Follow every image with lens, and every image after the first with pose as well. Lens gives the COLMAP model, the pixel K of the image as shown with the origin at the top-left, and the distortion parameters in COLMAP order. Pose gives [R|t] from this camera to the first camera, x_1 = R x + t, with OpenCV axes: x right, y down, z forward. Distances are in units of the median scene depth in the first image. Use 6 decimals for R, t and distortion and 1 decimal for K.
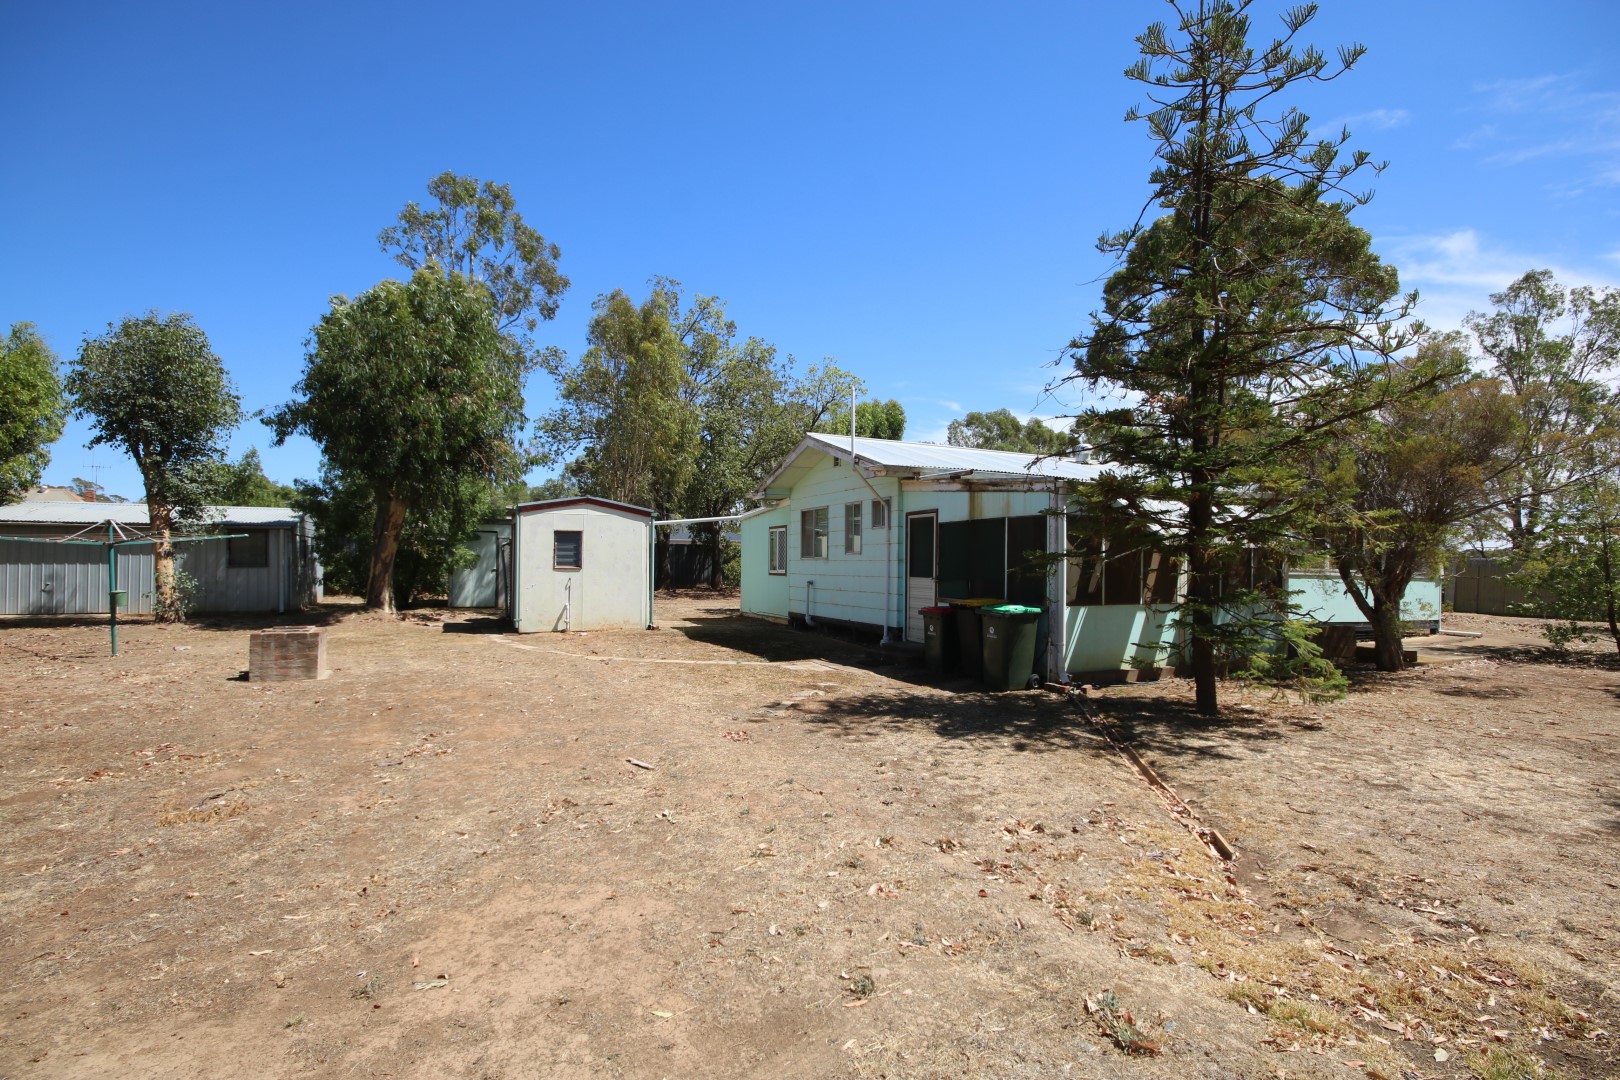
lens RADIAL K [[783.0, 0, 837.7], [0, 783.0, 545.4], [0, 0, 1]] dist [0.002706, -0.009267]
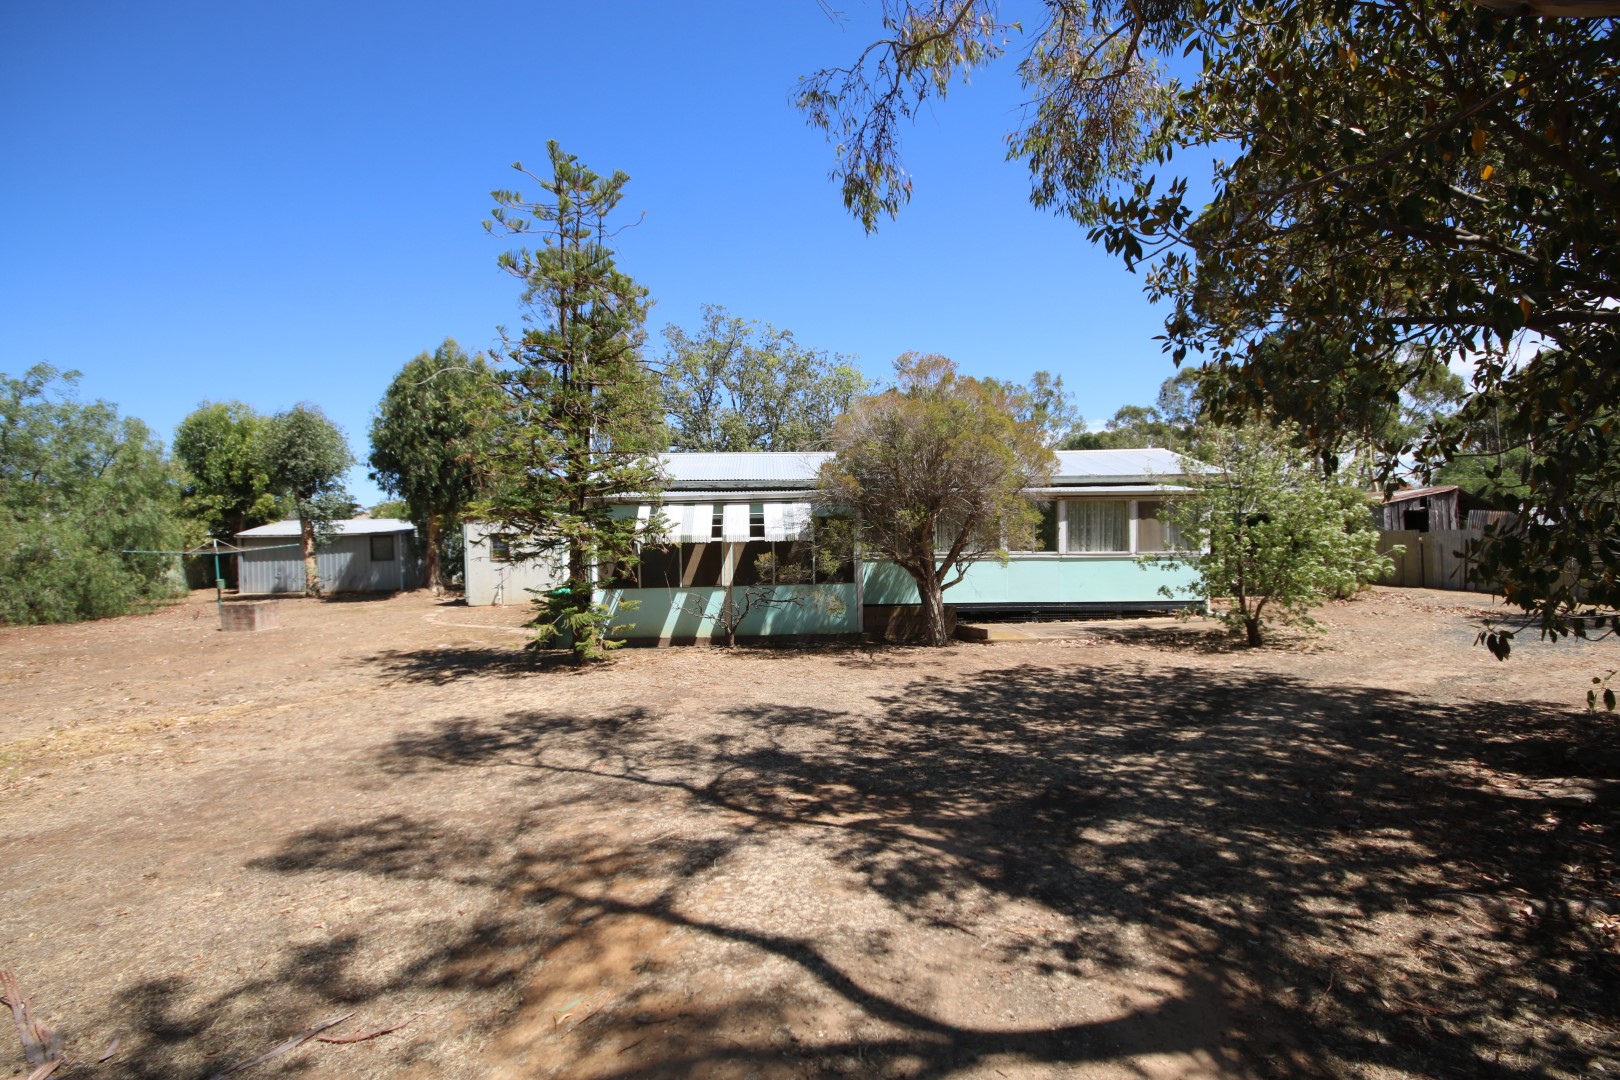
lens RADIAL K [[783.0, 0, 837.7], [0, 783.0, 545.4], [0, 0, 1]] dist [0.002706, -0.009267]
pose [[0.927876, -0.018931, -0.372407, 0.705358], [0.026988, 0.999501, 0.016433, -0.007582], [0.371910, -0.025298, 0.927924, -0.097056]]
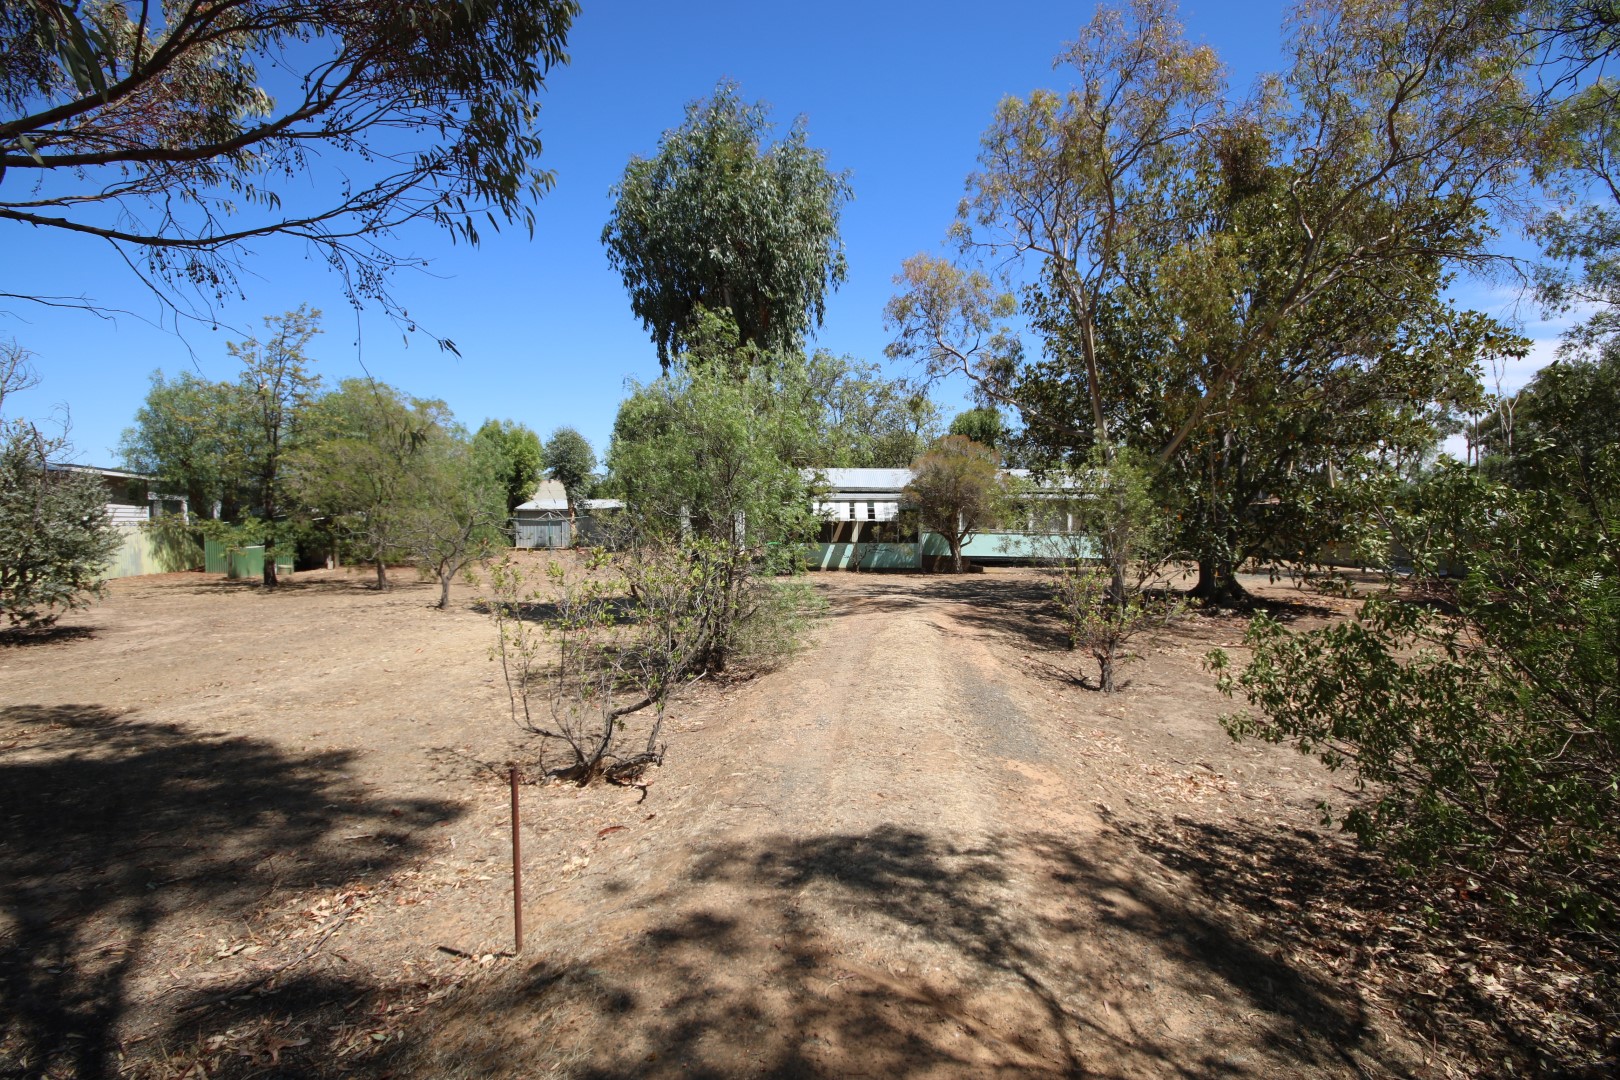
lens RADIAL K [[783.0, 0, 837.7], [0, 783.0, 545.4], [0, 0, 1]] dist [0.002706, -0.009267]
pose [[0.891089, 0.014830, -0.453587, 1.011049], [0.005479, 0.999042, 0.043427, -0.021161], [0.453796, -0.041182, 0.890154, -0.871202]]
